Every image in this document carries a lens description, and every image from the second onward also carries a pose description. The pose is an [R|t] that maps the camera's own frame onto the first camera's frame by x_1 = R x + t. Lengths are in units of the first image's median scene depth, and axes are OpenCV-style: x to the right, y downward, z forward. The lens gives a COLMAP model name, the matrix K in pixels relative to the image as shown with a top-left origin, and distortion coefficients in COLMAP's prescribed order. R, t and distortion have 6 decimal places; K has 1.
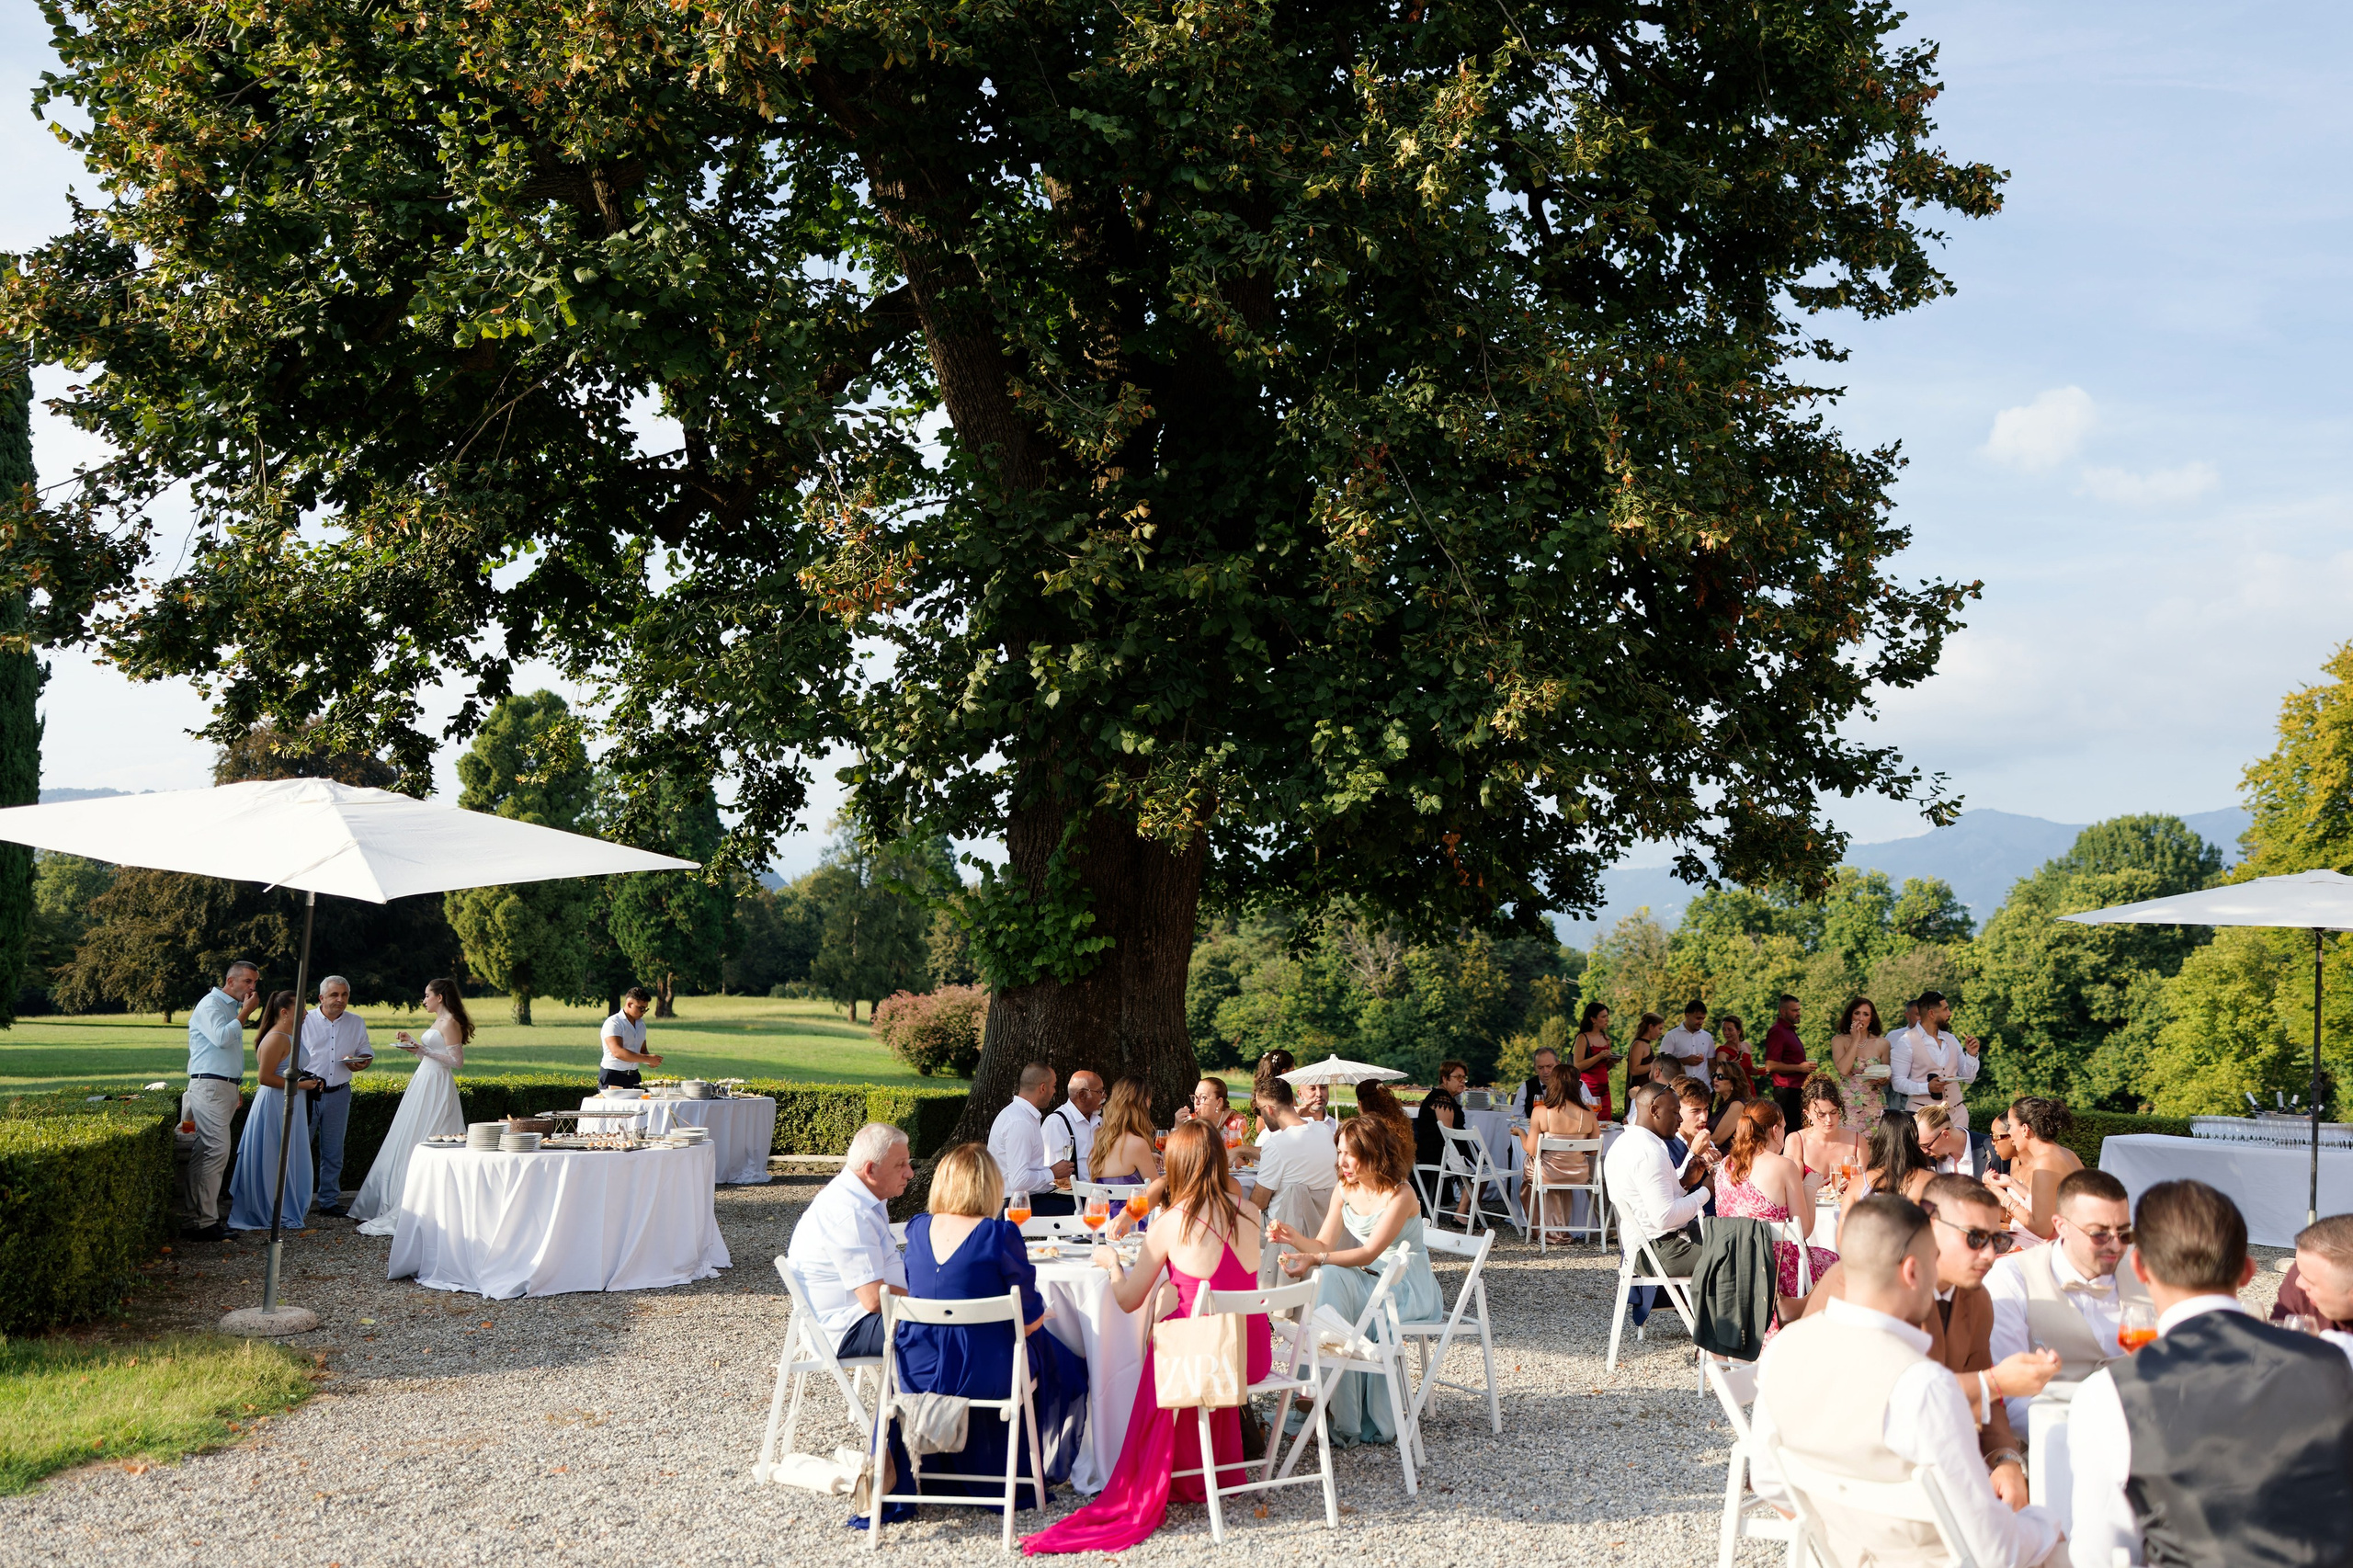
lens RADIAL K [[2334.3, 0, 1176.5], [0, 2334.3, 784.0], [0, 0, 1]] dist [0.006103, 0.025168]
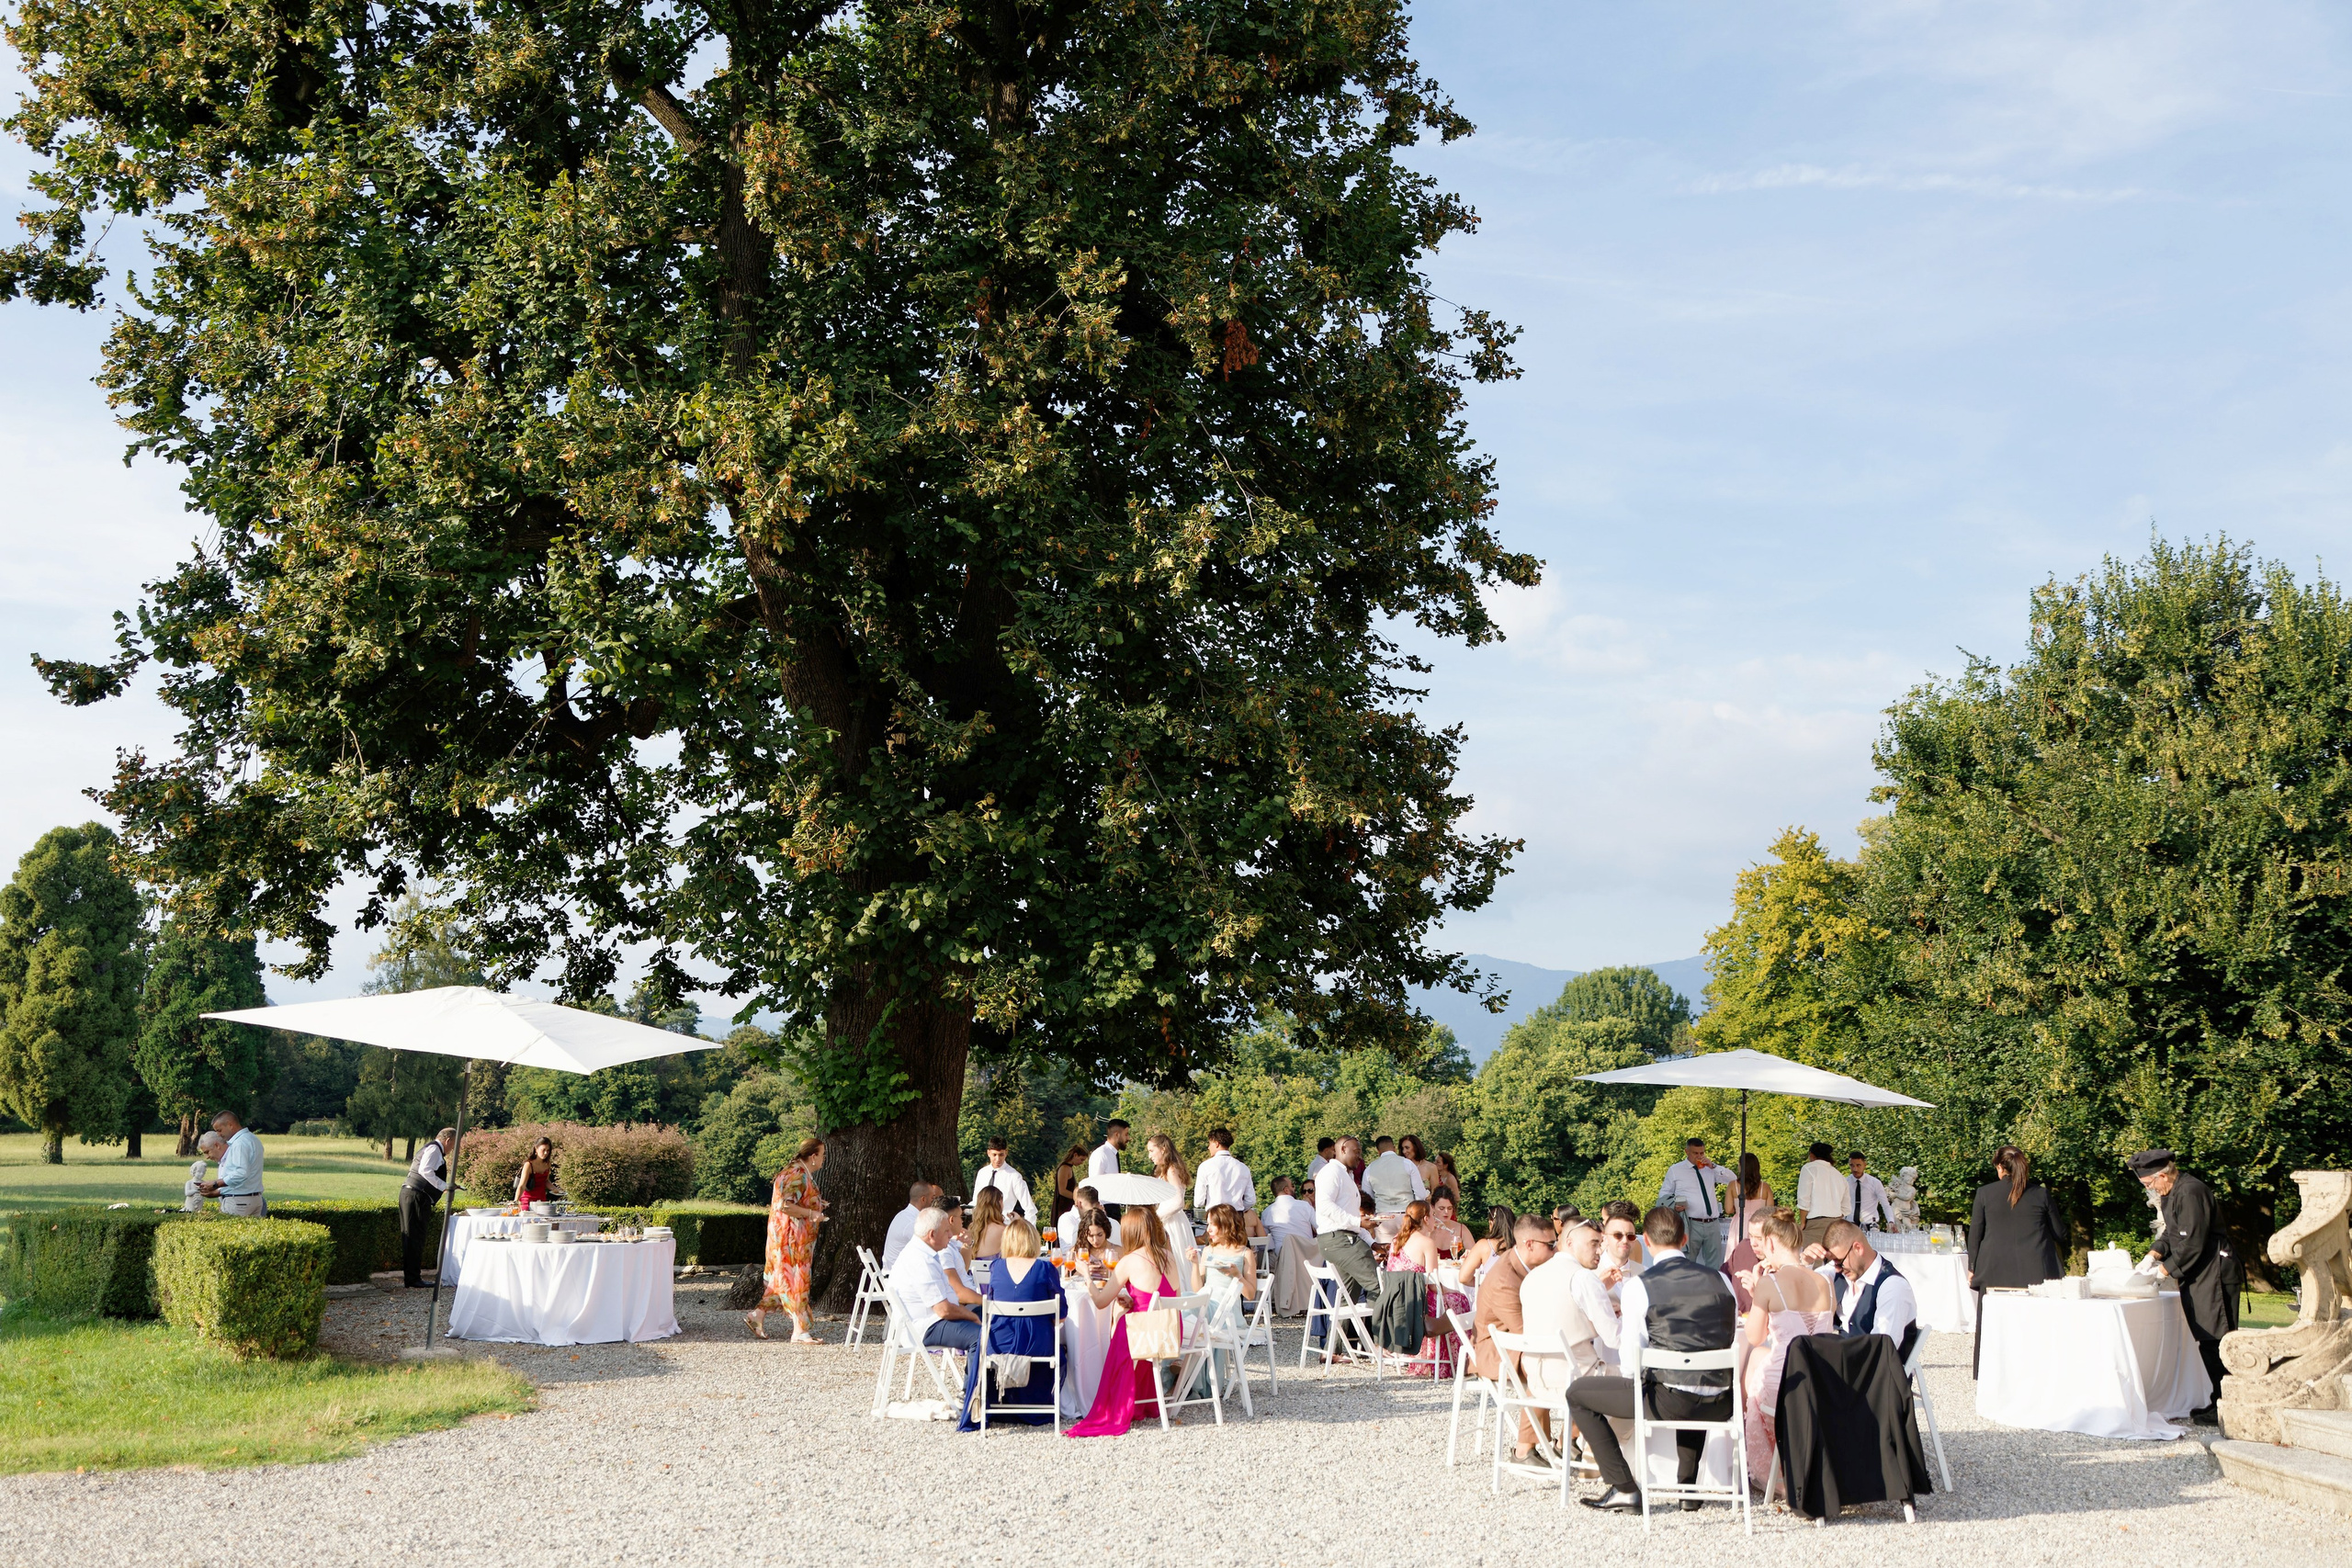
lens RADIAL K [[2348.2, 0, 1092.3], [0, 2348.2, 782.7], [0, 0, 1]] dist [0.021727, 0.003876]
pose [[0.985146, 0.026180, 0.169710, -0.040714], [-0.016383, 0.998131, -0.058875, -0.008632], [-0.170934, 0.055220, 0.983734, -0.093589]]
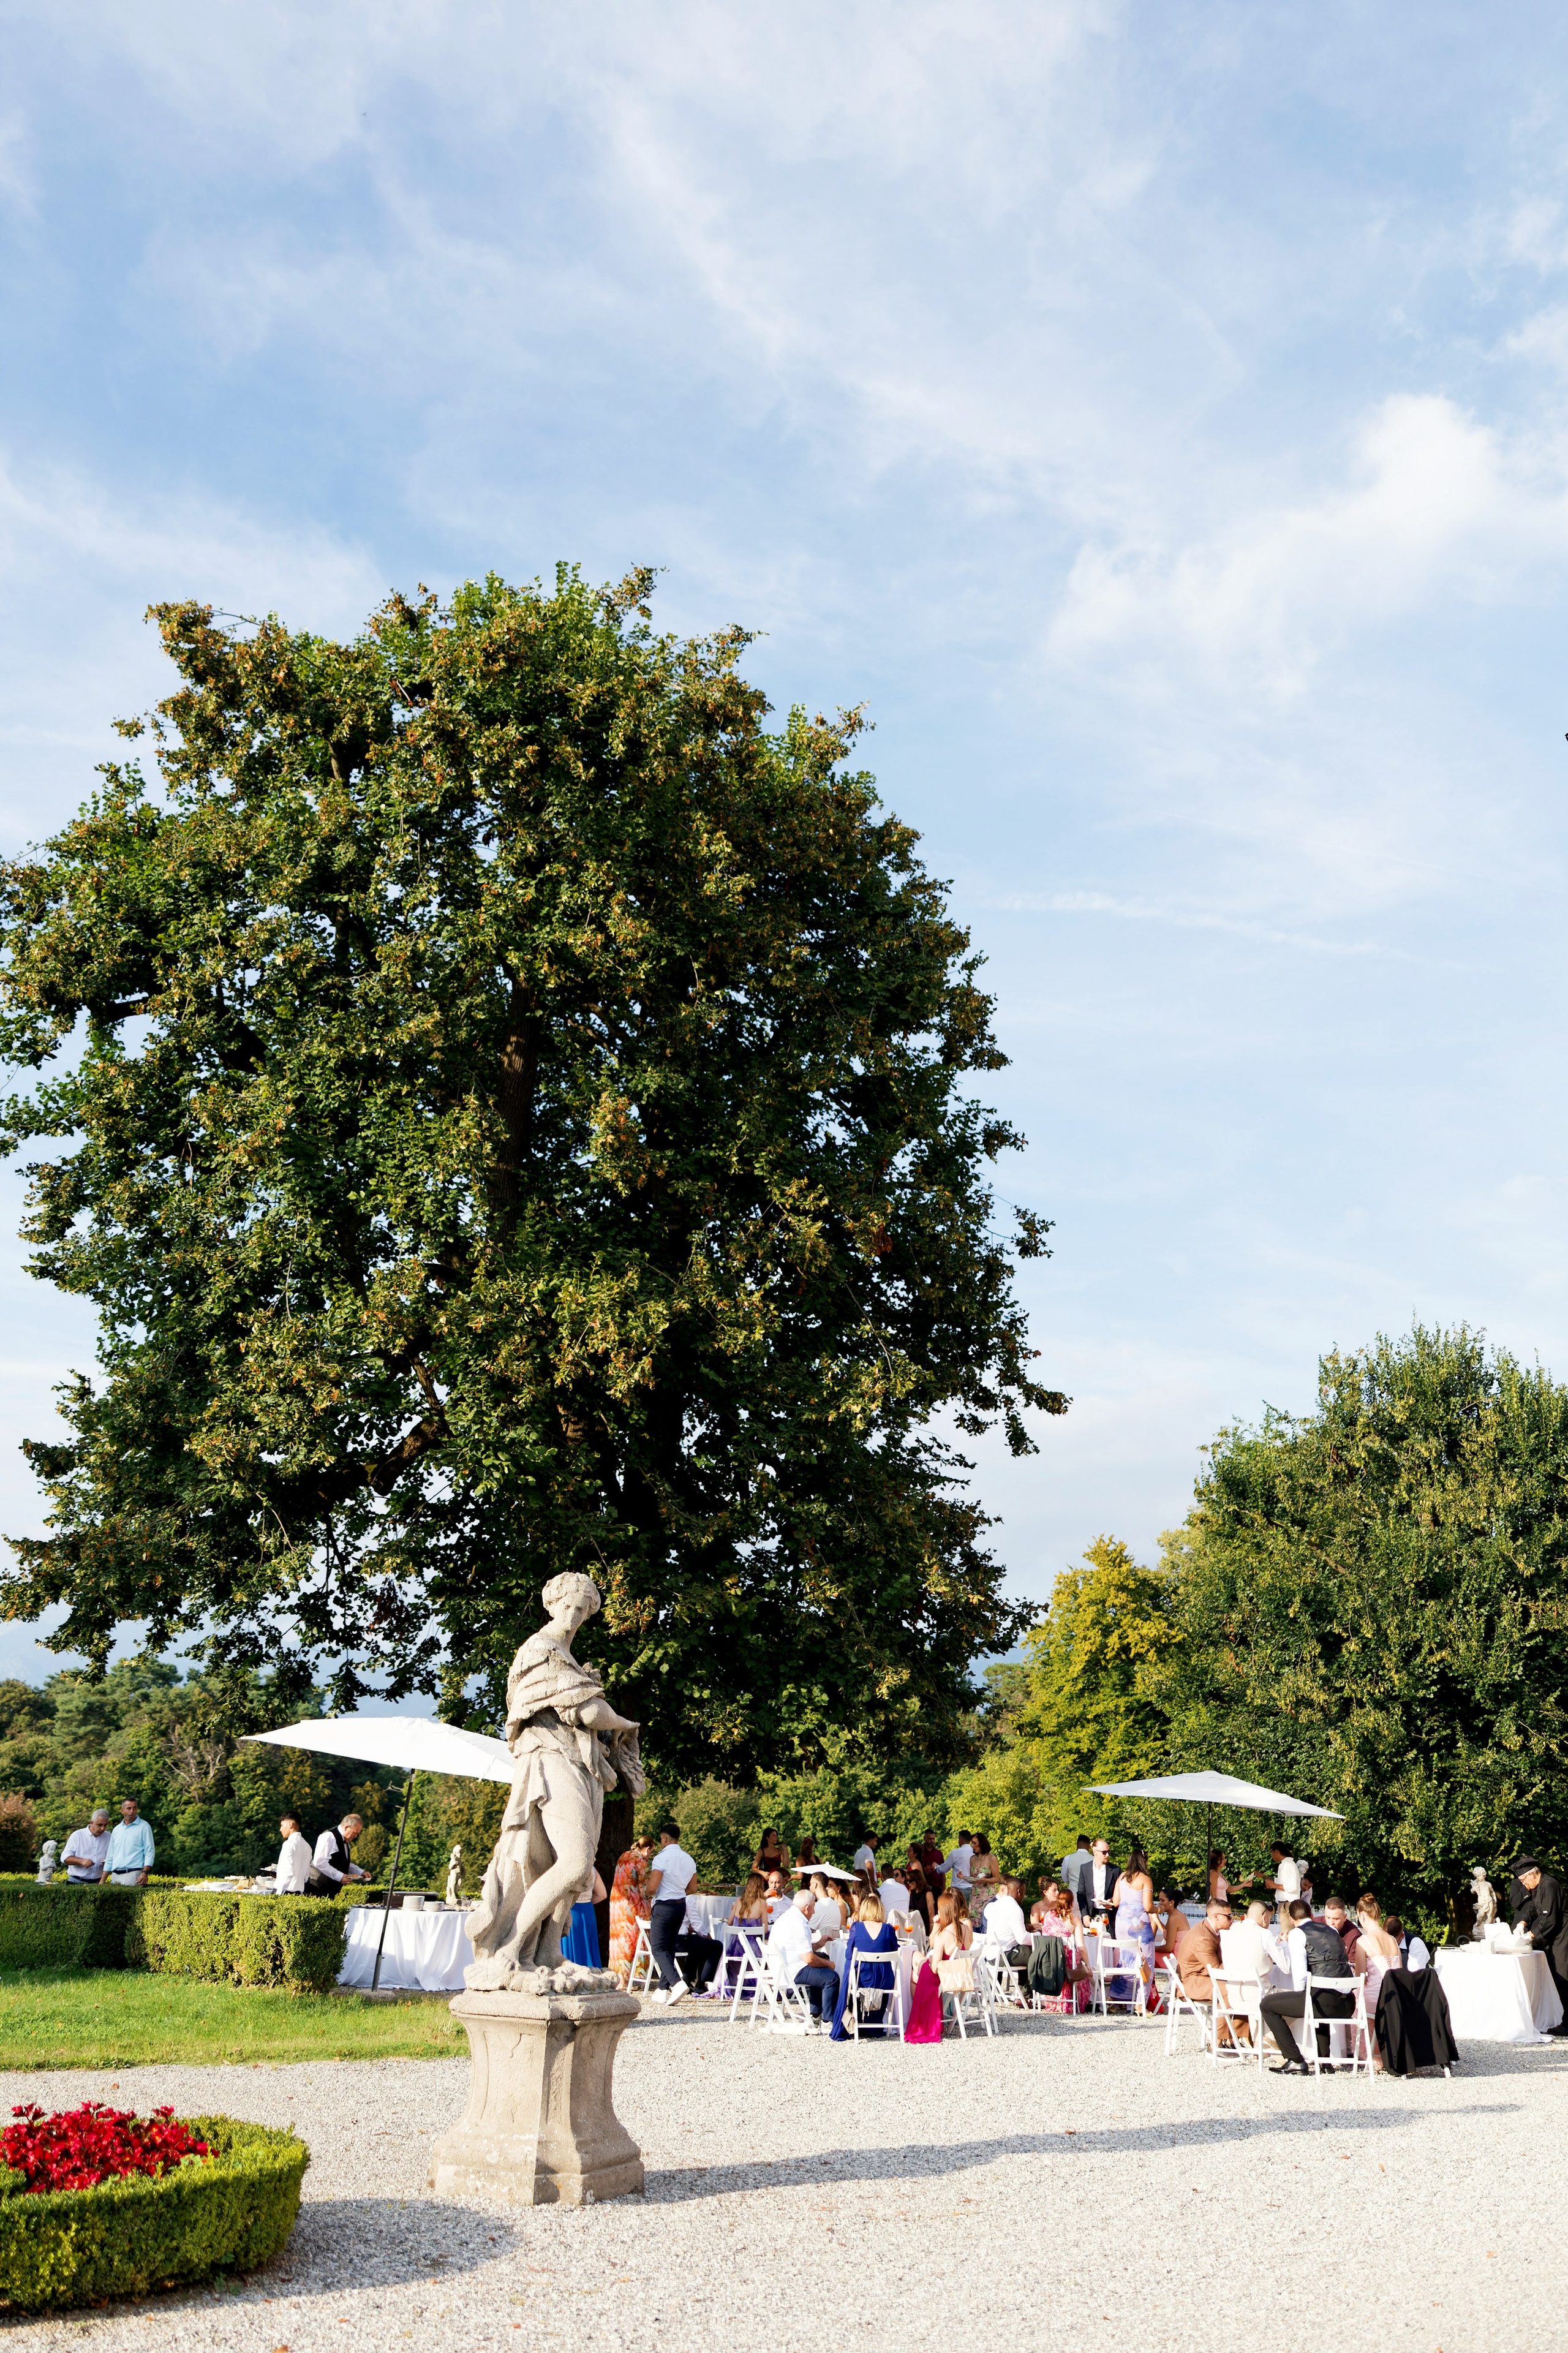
lens RADIAL K [[2334.1, 0, 862.2], [0, 2334.1, 989.8], [0, 0, 1]] dist [0.006103, 0.025168]
pose [[0.921767, 0.142892, 0.360455, -0.146782], [-0.052077, 0.966820, -0.250095, -0.022545], [-0.384232, 0.211758, 0.898624, -0.202556]]
